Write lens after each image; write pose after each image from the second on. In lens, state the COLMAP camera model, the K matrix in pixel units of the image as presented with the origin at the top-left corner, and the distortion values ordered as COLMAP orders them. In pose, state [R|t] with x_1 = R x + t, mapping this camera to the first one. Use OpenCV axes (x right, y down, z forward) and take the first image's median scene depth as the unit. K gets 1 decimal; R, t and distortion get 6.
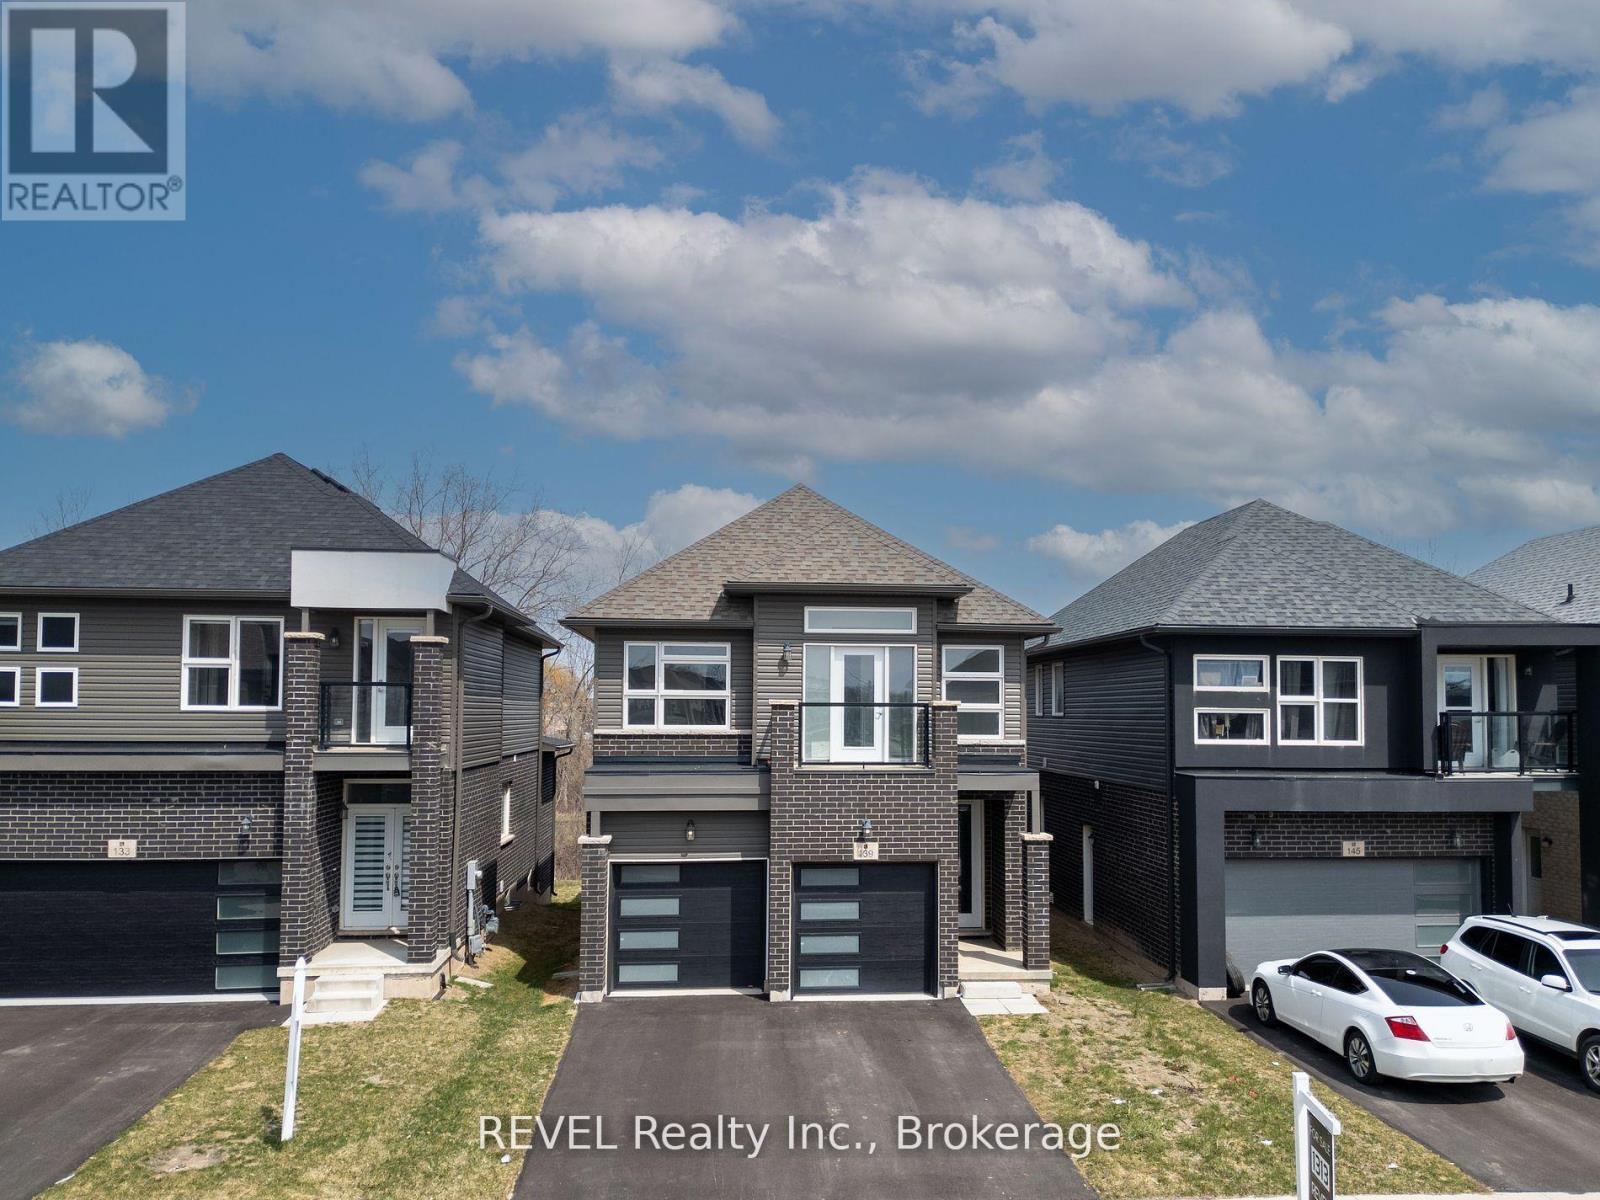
lens RADIAL K [[4093.9, 0, 810.7], [0, 4093.9, 604.1], [0, 0, 1]] dist [0.053365, 0.000000]
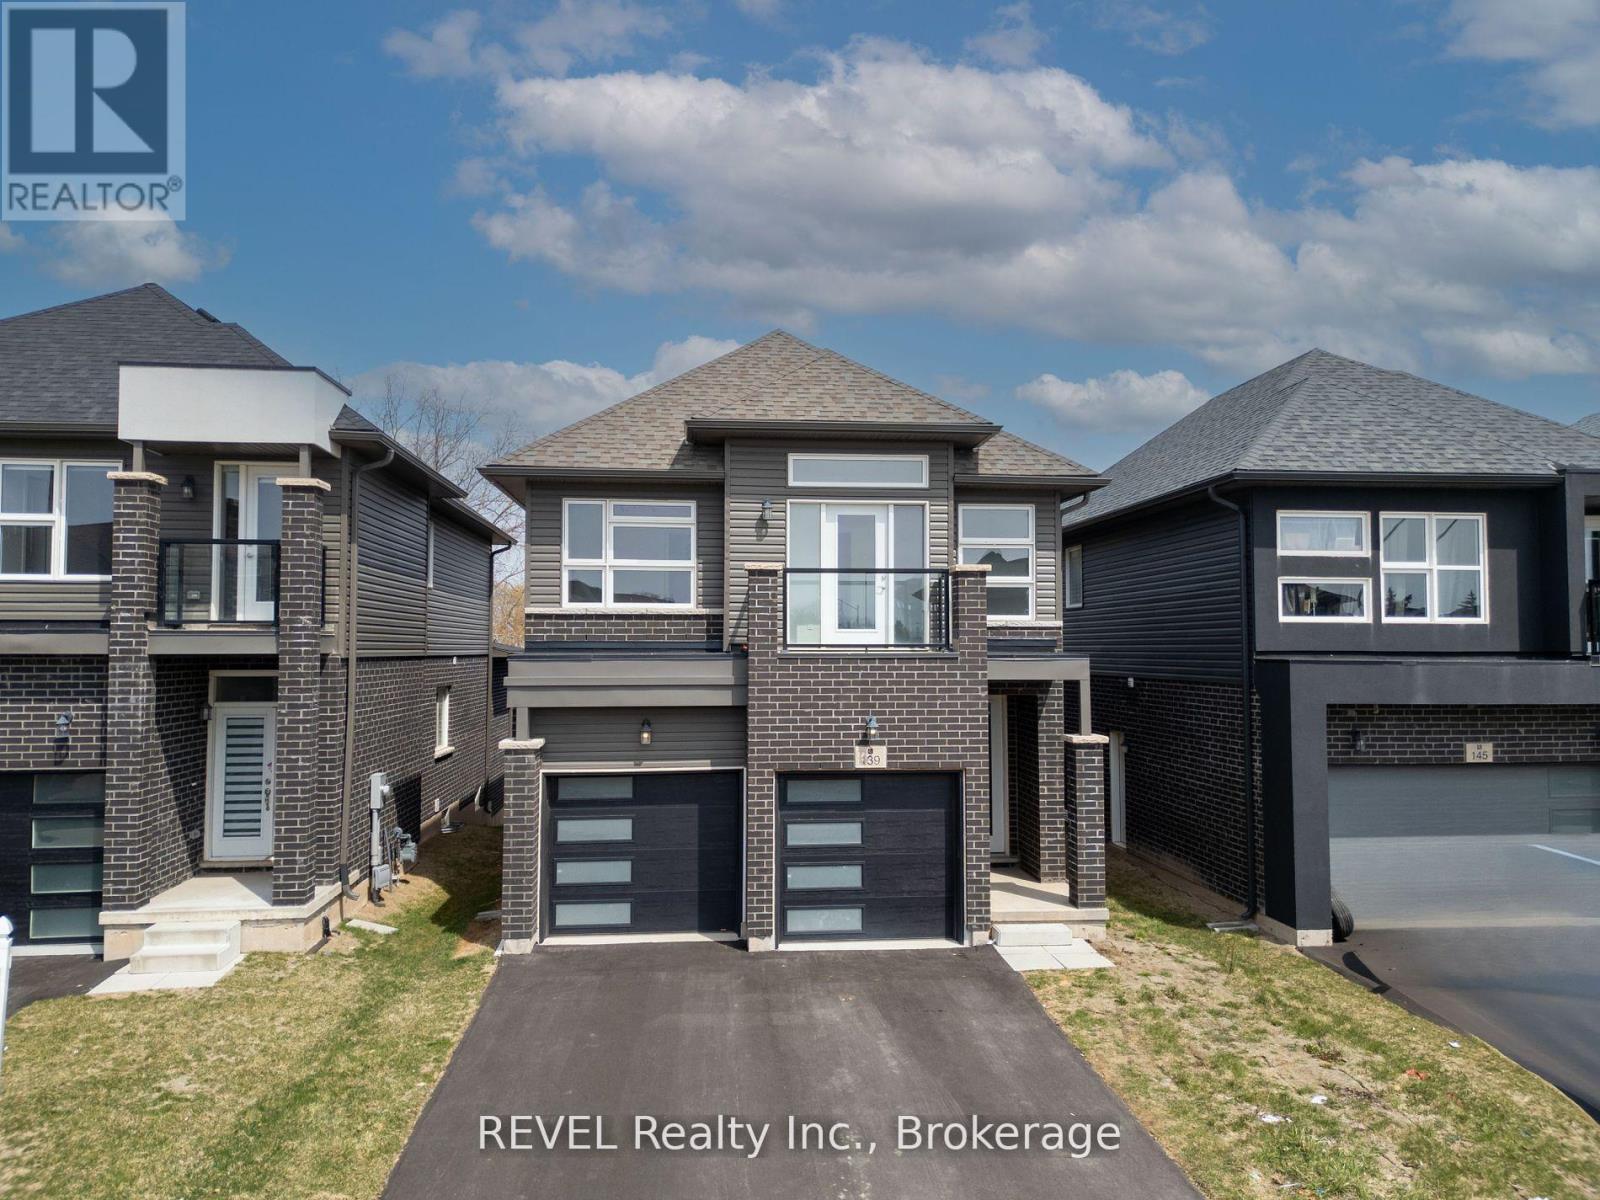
lens RADIAL K [[4093.9, 0, 791.8], [0, 4093.9, 600.5], [0, 0, 1]] dist [0.053365, 0.000000]
pose [[0.999987, -0.004387, 0.002553, -0.003295], [0.004338, 0.999812, 0.018917, 0.015496], [-0.002635, -0.018906, 0.999818, 0.219023]]
